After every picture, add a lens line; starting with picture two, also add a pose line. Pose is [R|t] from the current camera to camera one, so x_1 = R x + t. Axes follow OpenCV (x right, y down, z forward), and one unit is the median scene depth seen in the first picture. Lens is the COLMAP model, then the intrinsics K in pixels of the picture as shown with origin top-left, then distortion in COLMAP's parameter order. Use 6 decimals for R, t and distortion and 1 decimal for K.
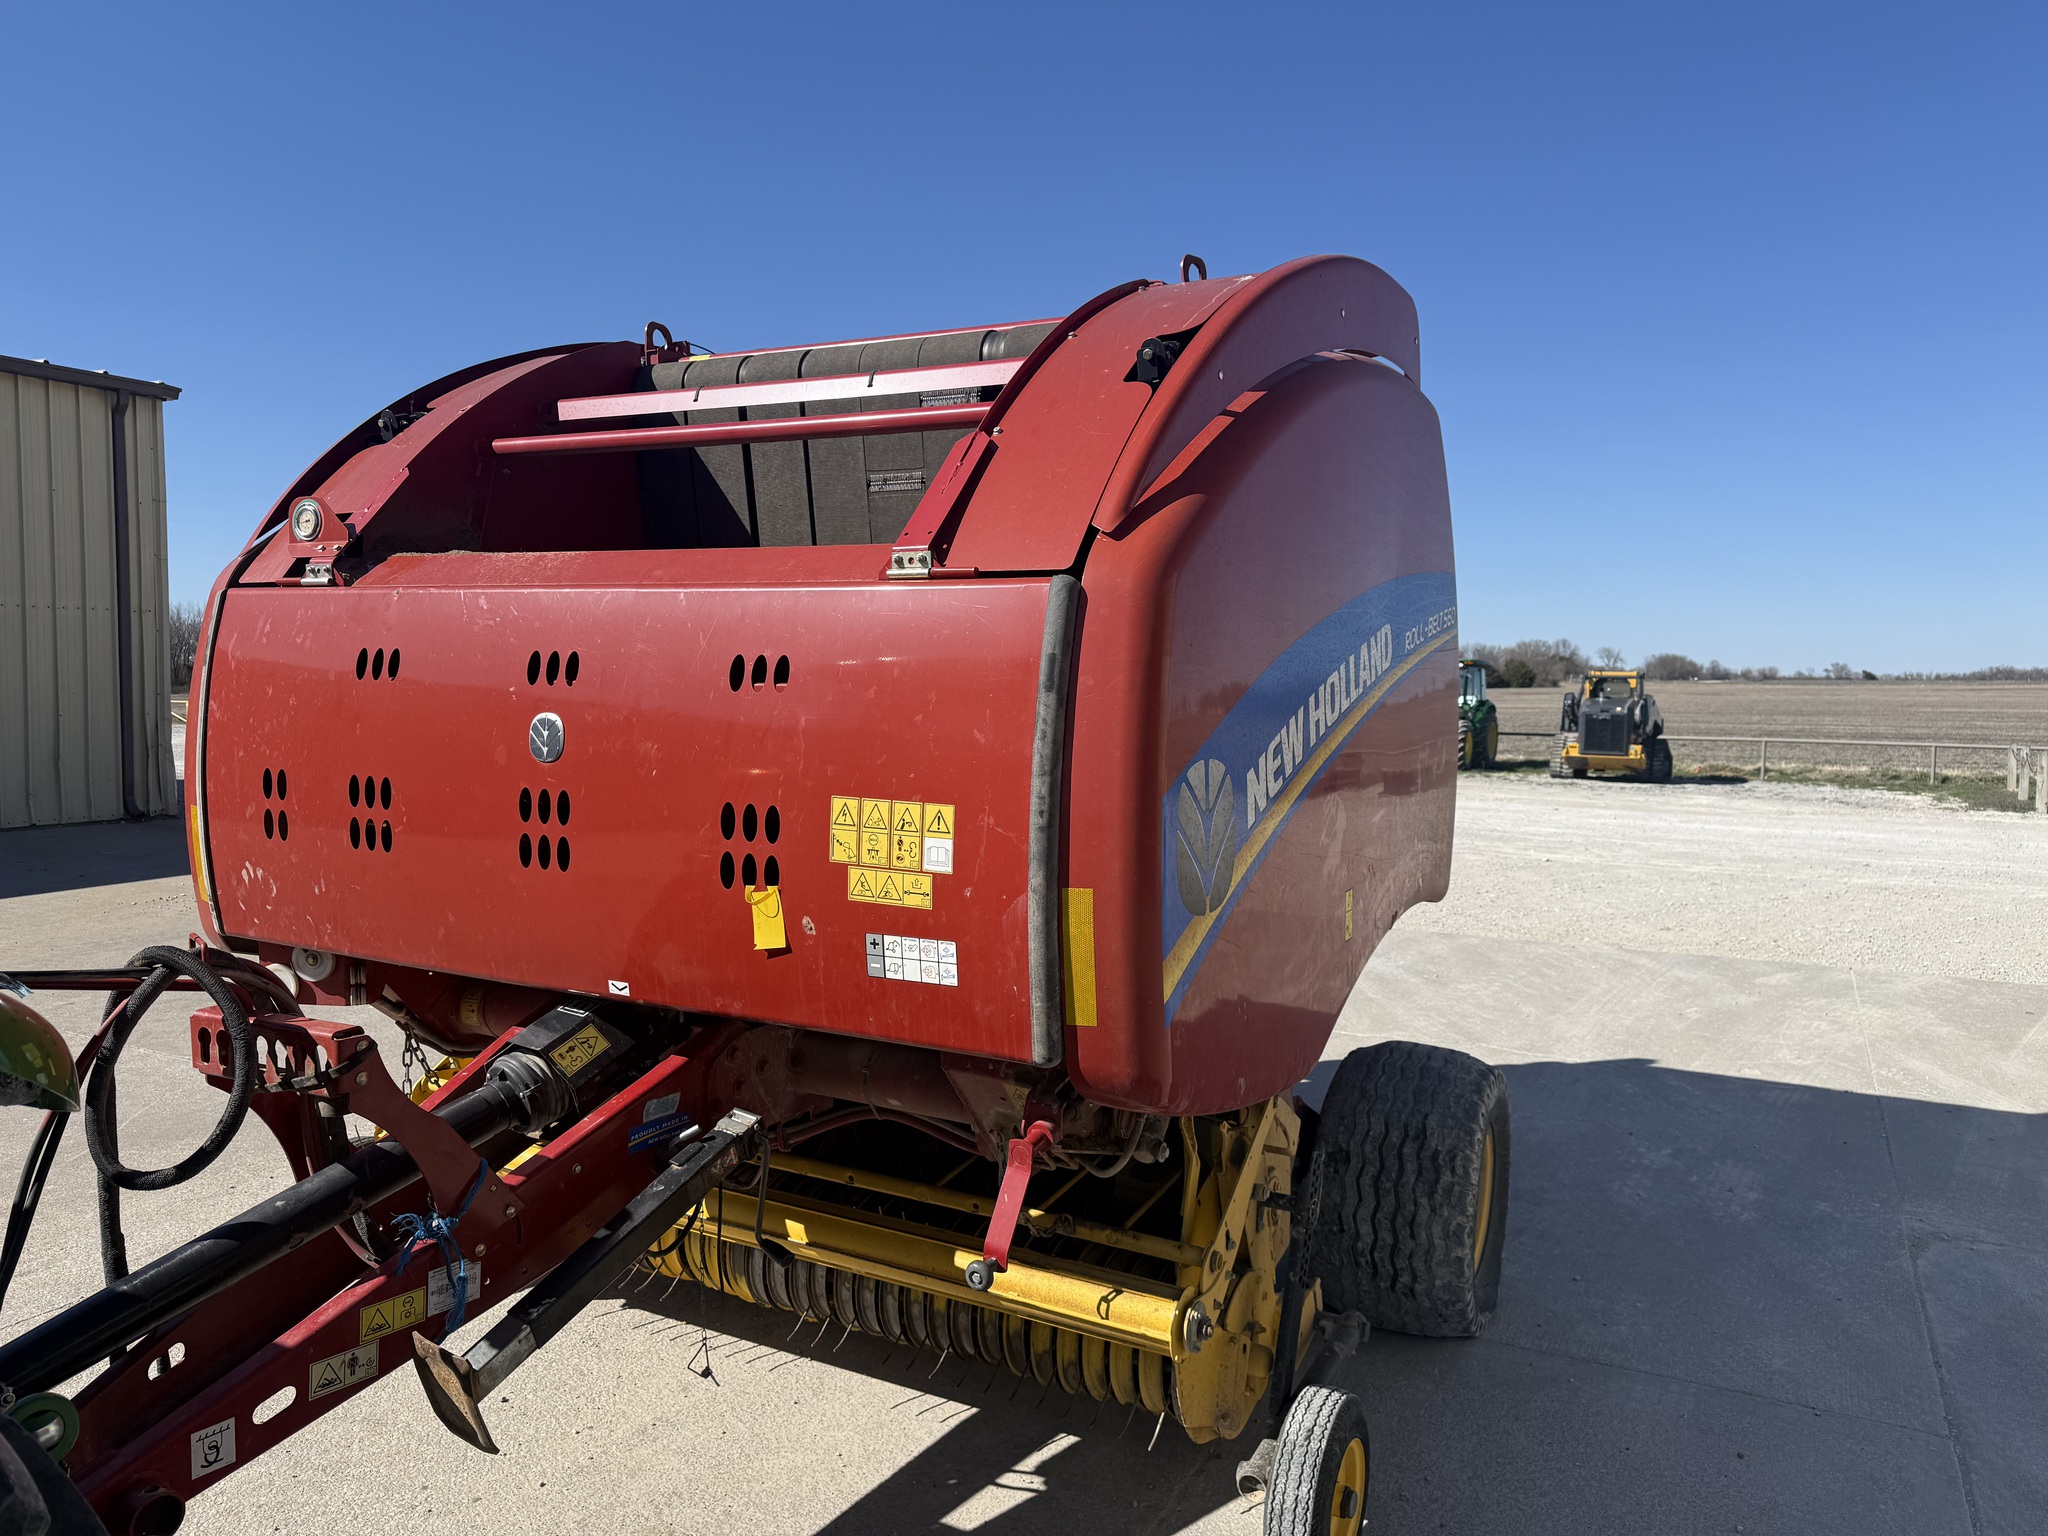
lens RADIAL K [[1429.1, 0, 1024.0], [0, 1429.1, 768.0], [0, 0, 1]] dist [0.094153, -0.140308]
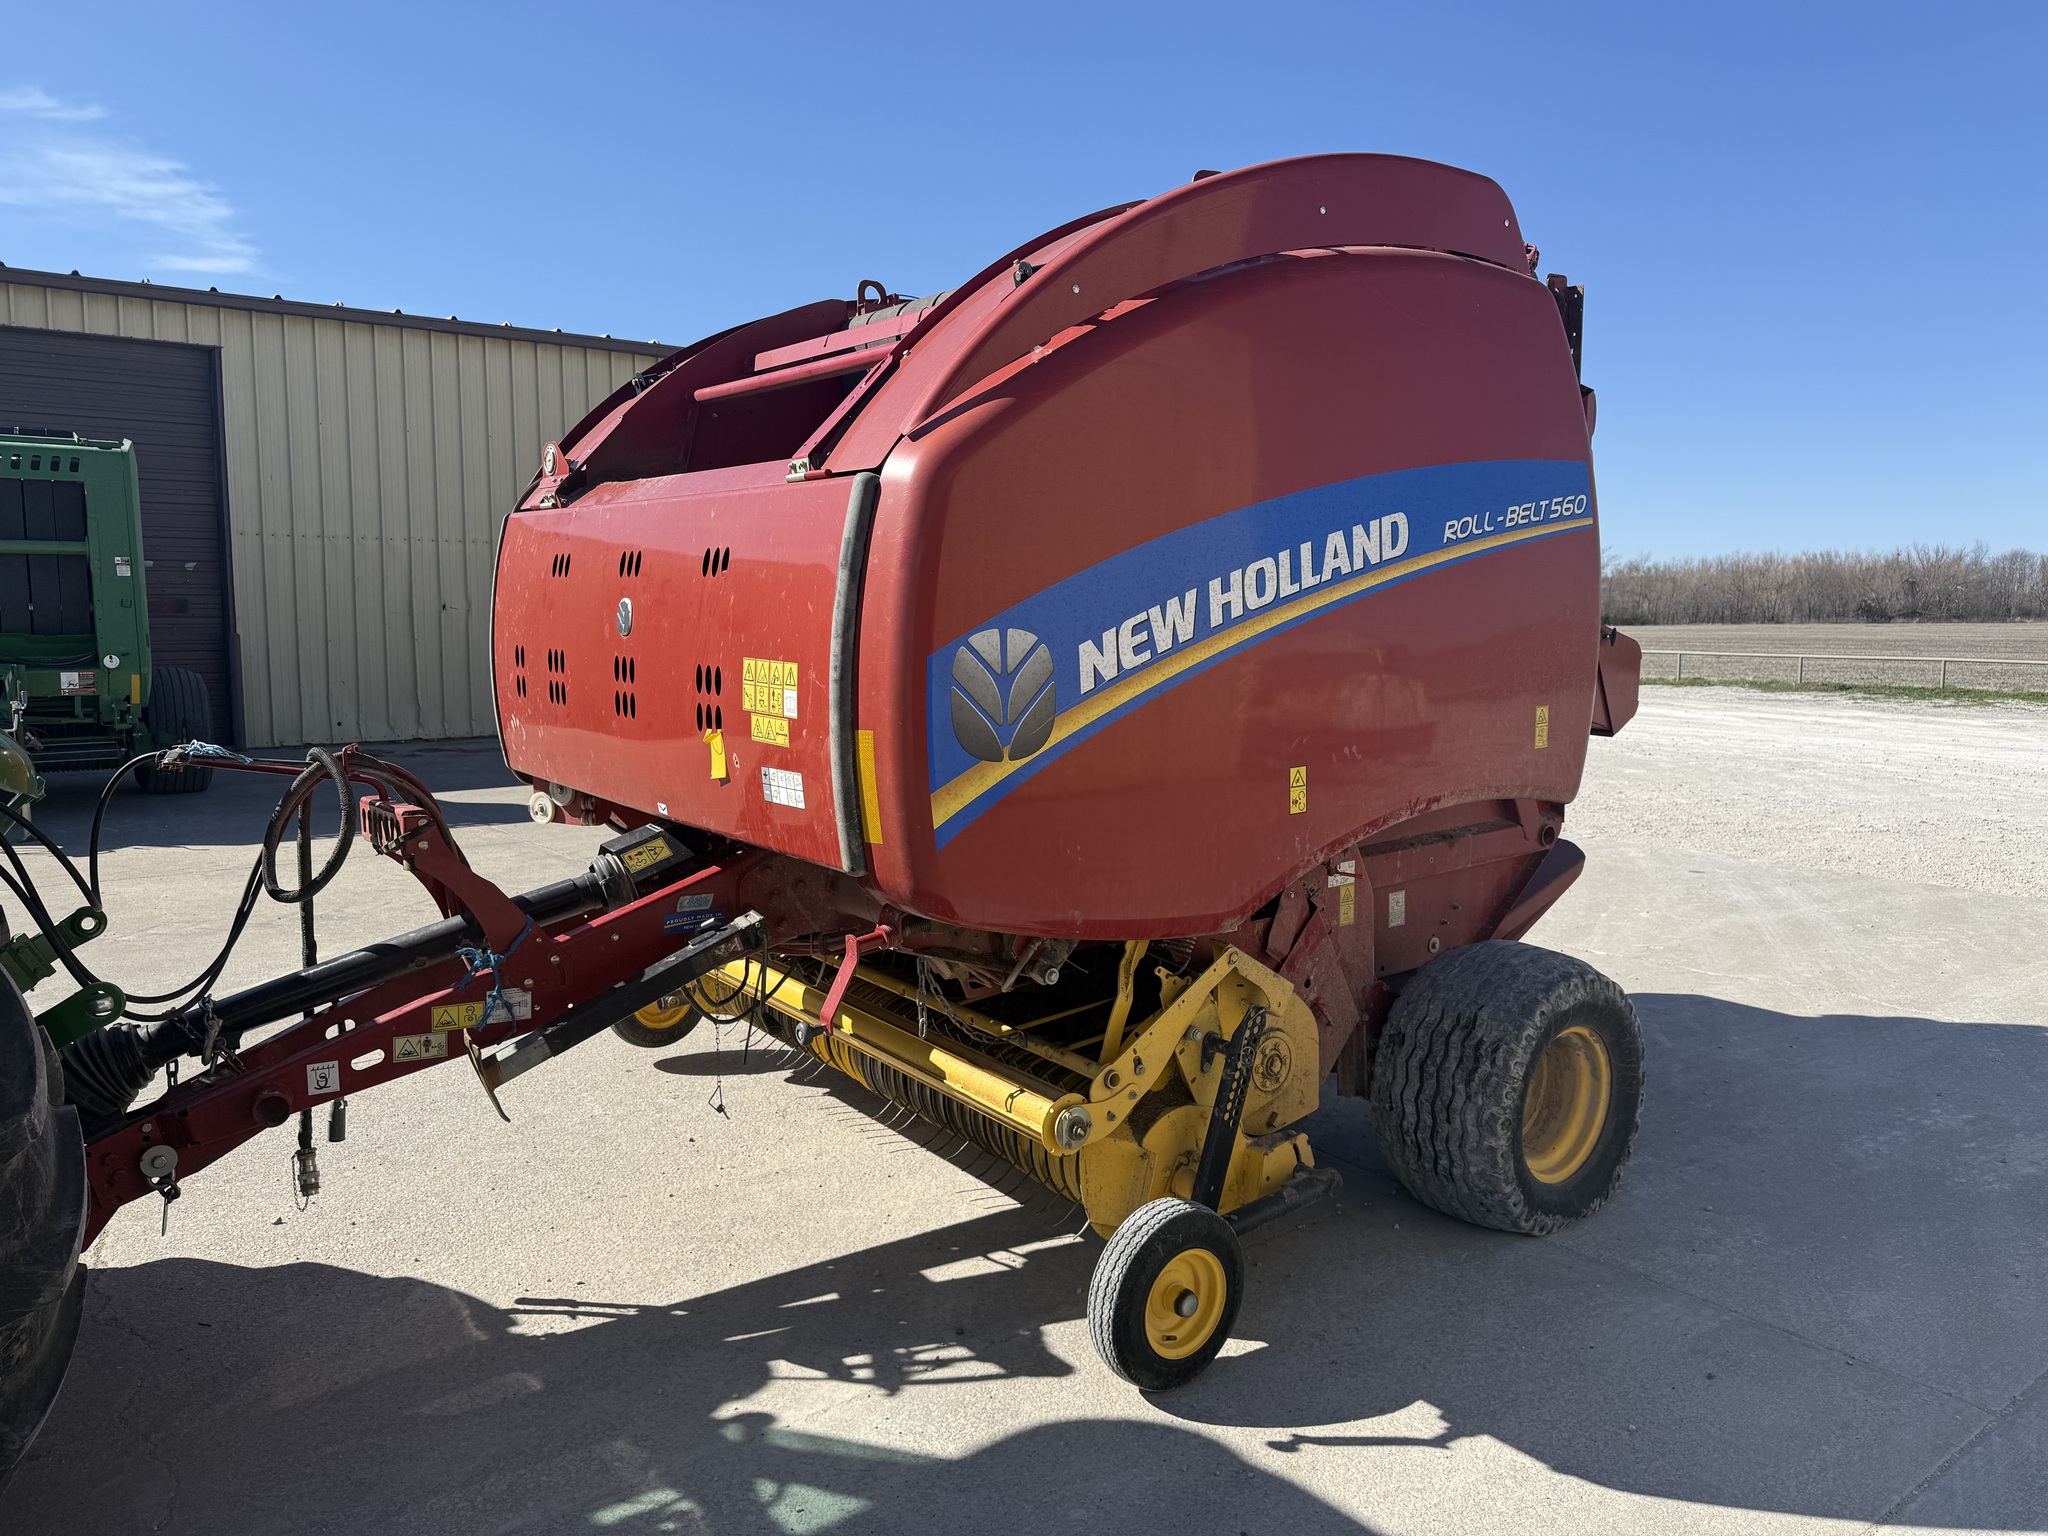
lens RADIAL K [[1421.4, 0, 1043.9], [0, 1421.4, 757.0], [0, 0, 1]] dist [0.157861, -0.258200]
pose [[0.910590, 0.036638, -0.411684, 0.564808], [-0.020530, 0.998843, 0.043482, 0.041556], [0.412801, -0.031142, 0.910289, -0.043537]]
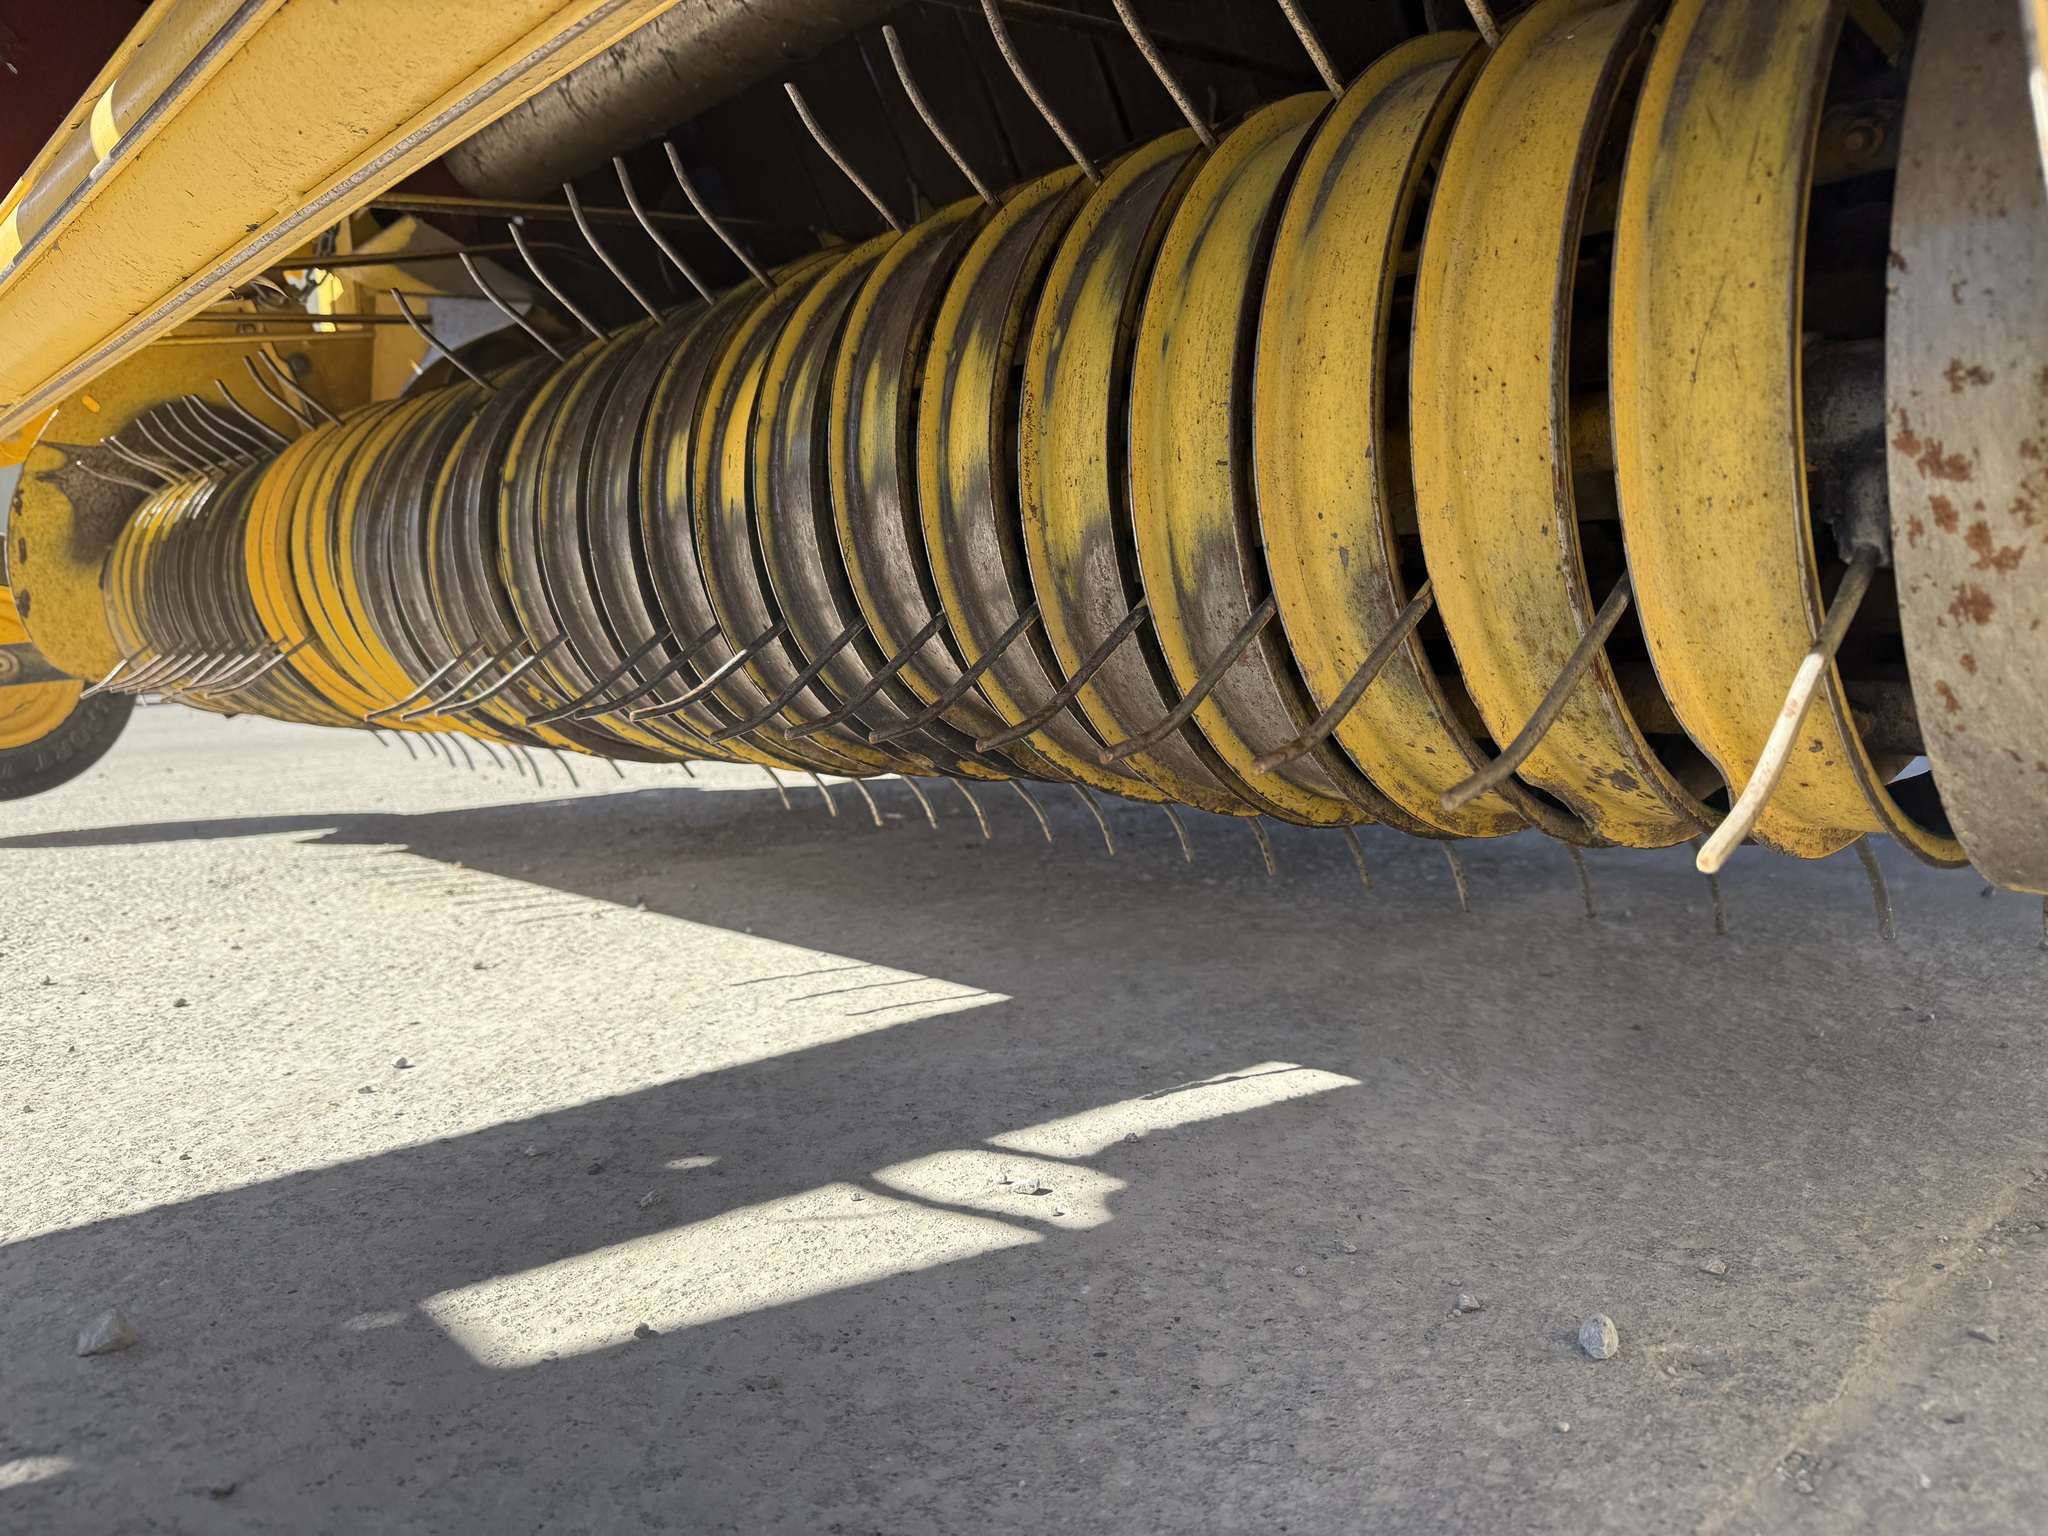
lens RADIAL K [[1429.1, 0, 1024.0], [0, 1429.1, 768.0], [0, 0, 1]] dist [0.094153, -0.140308]
pose [[0.946059, -0.012541, -0.323752, 0.077409], [0.026159, 0.998945, 0.037743, 0.491315], [0.322937, -0.044176, 0.945389, 0.937718]]
